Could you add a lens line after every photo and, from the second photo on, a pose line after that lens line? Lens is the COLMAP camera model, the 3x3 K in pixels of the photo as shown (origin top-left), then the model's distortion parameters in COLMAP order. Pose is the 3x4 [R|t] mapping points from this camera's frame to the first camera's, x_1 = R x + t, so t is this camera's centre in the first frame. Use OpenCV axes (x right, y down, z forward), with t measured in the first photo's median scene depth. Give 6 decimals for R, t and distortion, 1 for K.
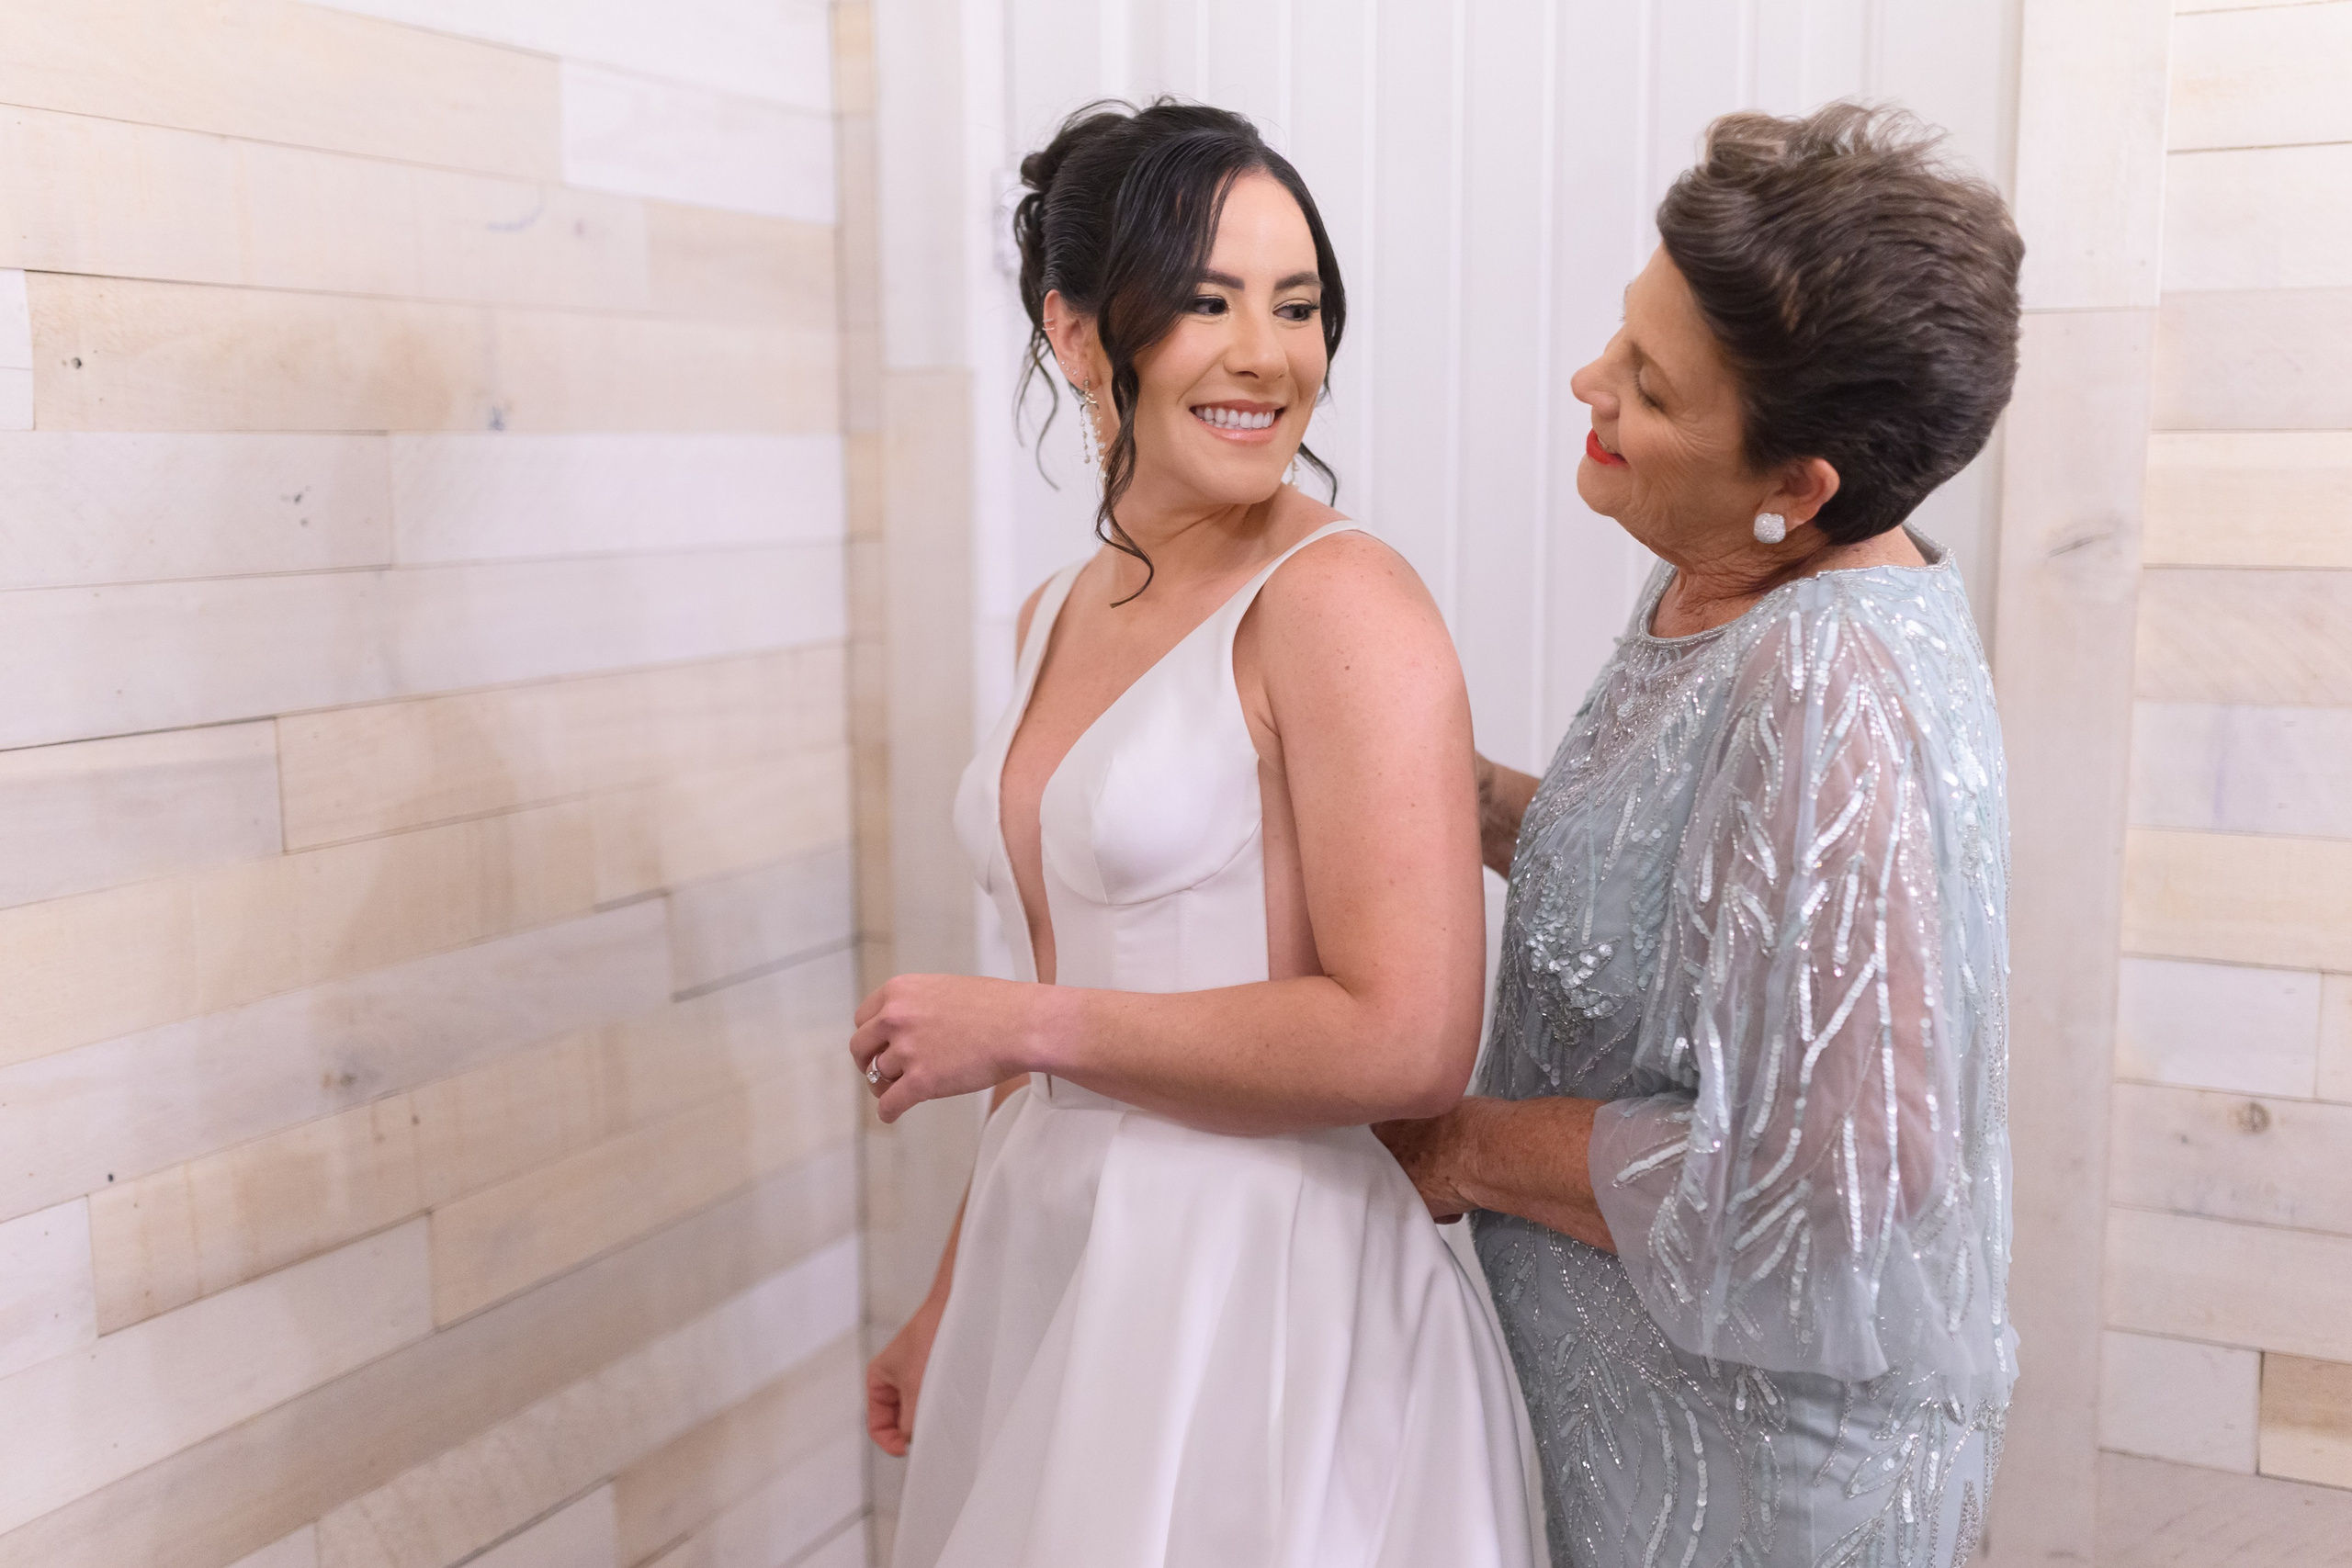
lens RADIAL K [[2369.7, 0, 1174.9], [0, 2369.7, 777.3], [0, 0, 1]] dist [-0.003375, 0.000000]
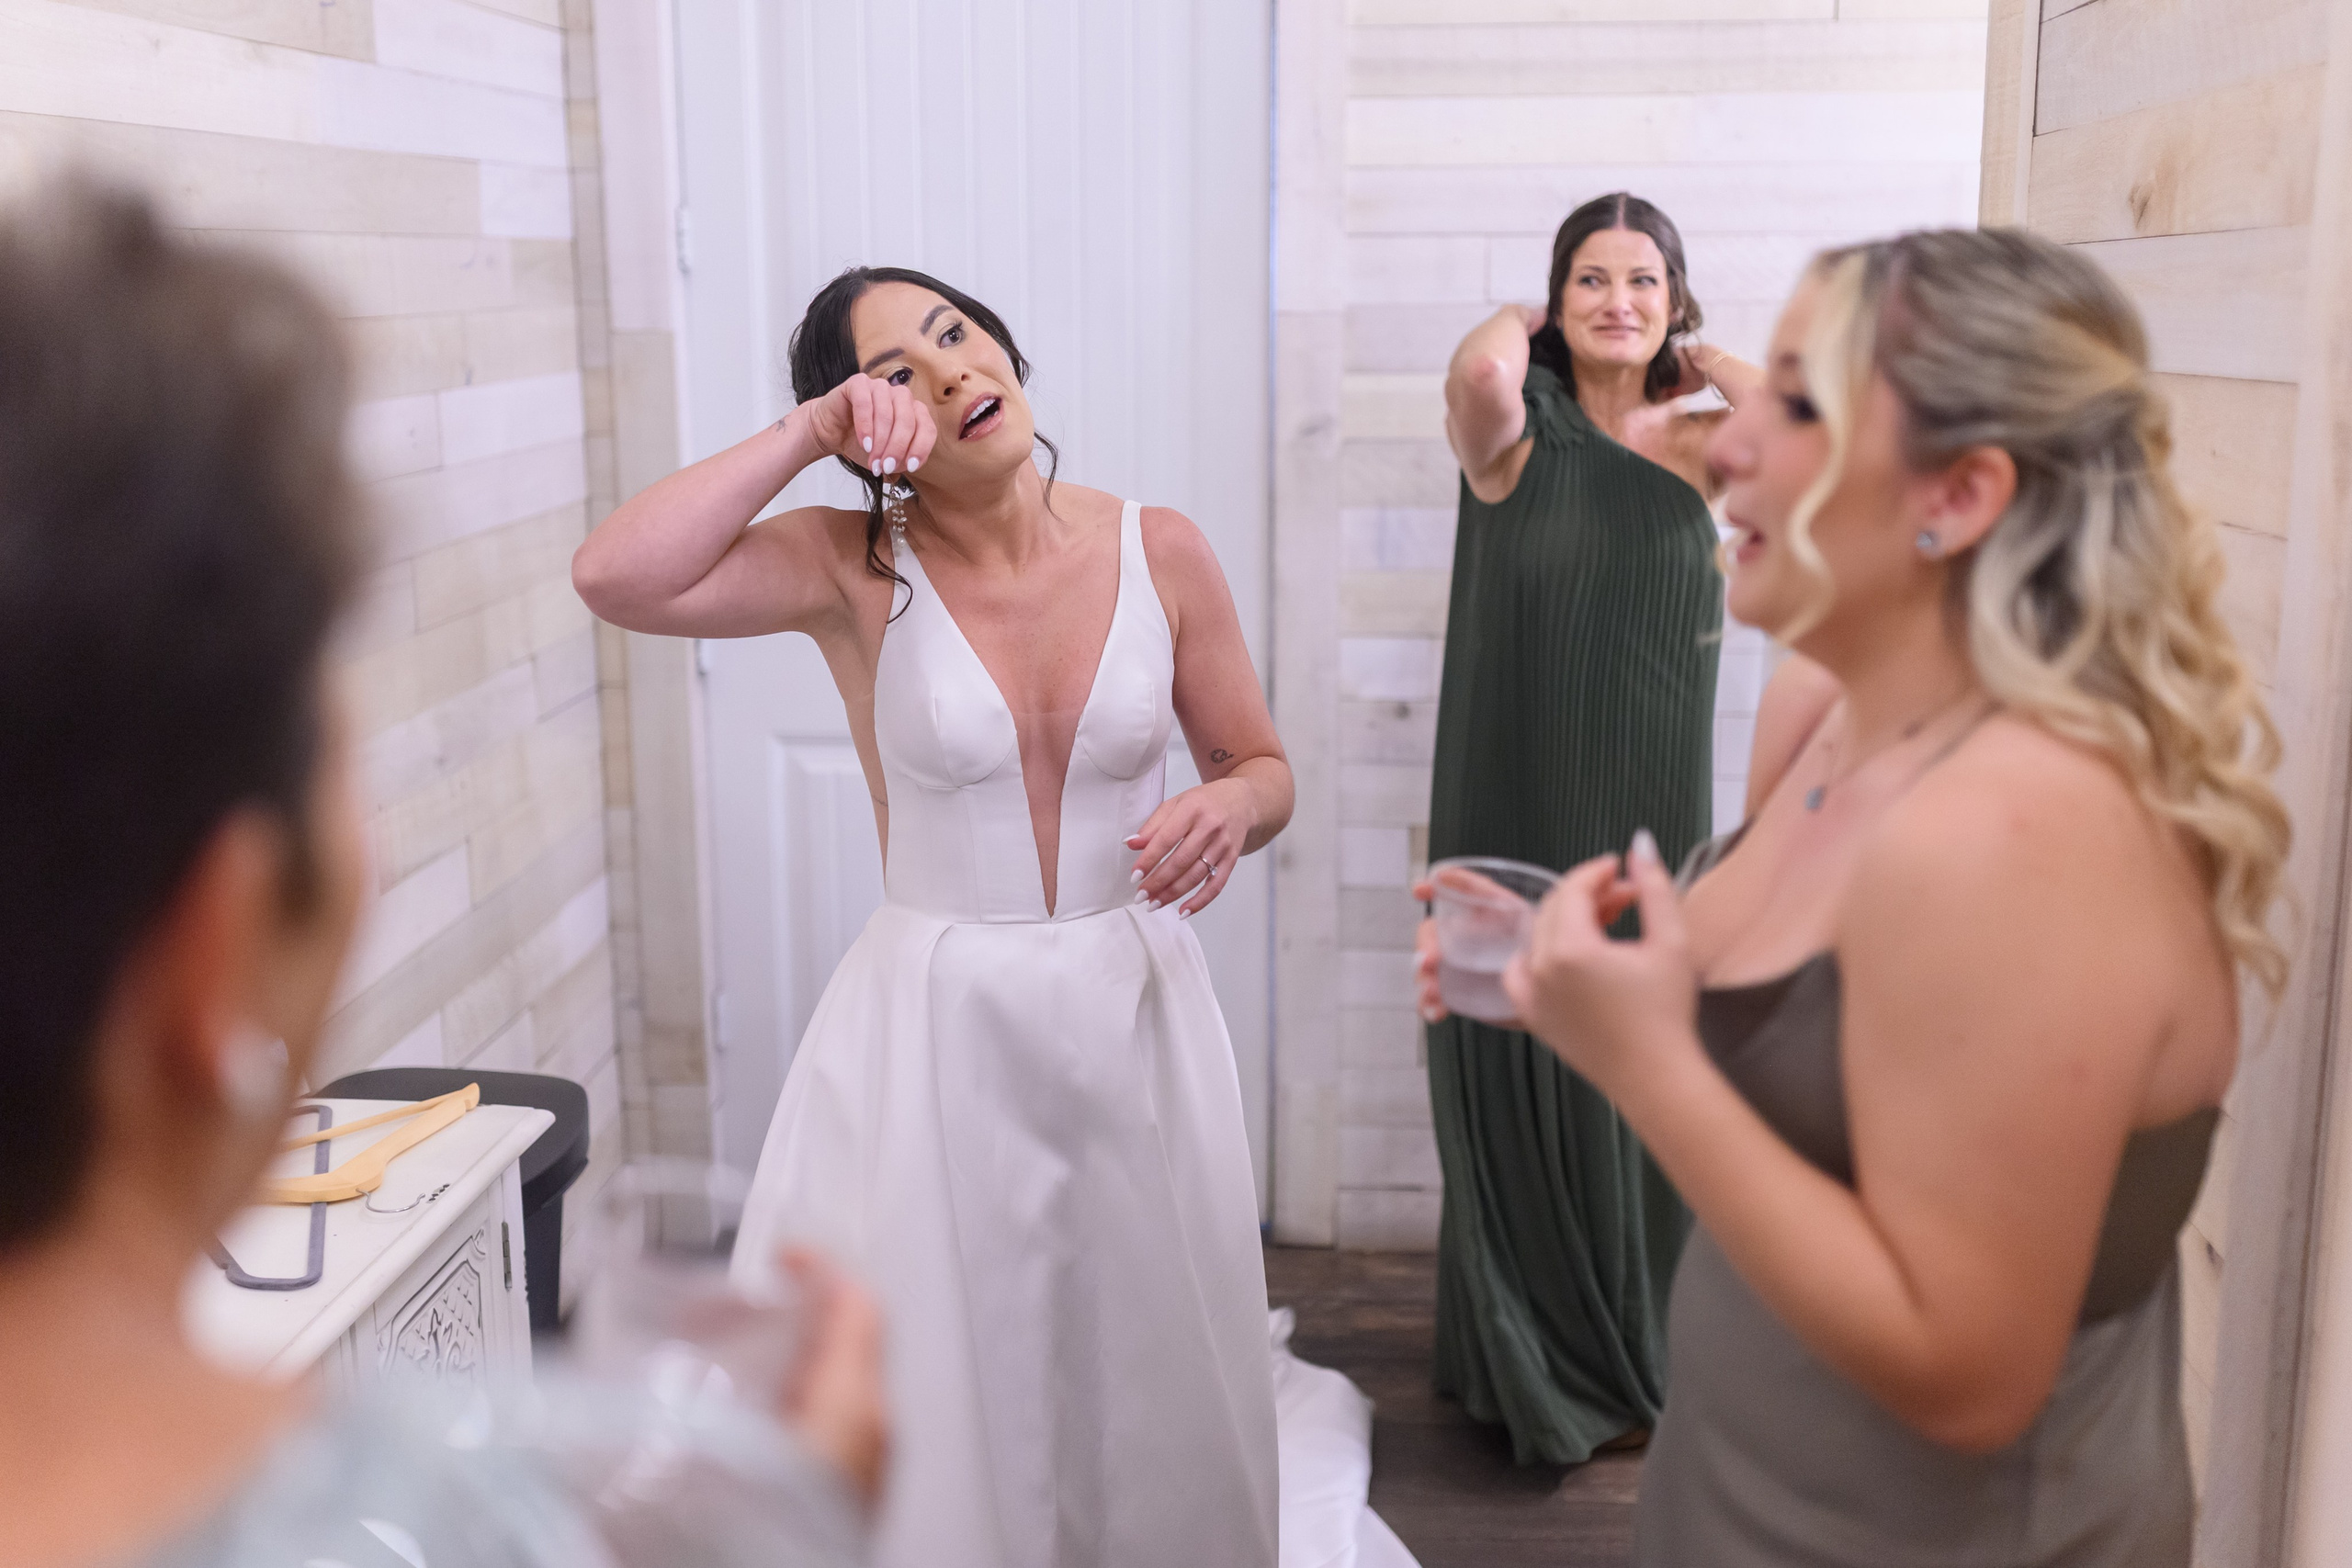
lens RADIAL K [[2369.7, 0, 1168.9], [0, 2369.7, 771.3], [0, 0, 1]] dist [-0.003375, 0.000000]
pose [[0.929681, -0.077656, 0.360087, -0.416332], [0.051037, 0.995253, 0.082868, 0.014071], [-0.364813, -0.058663, 0.929231, -0.729385]]
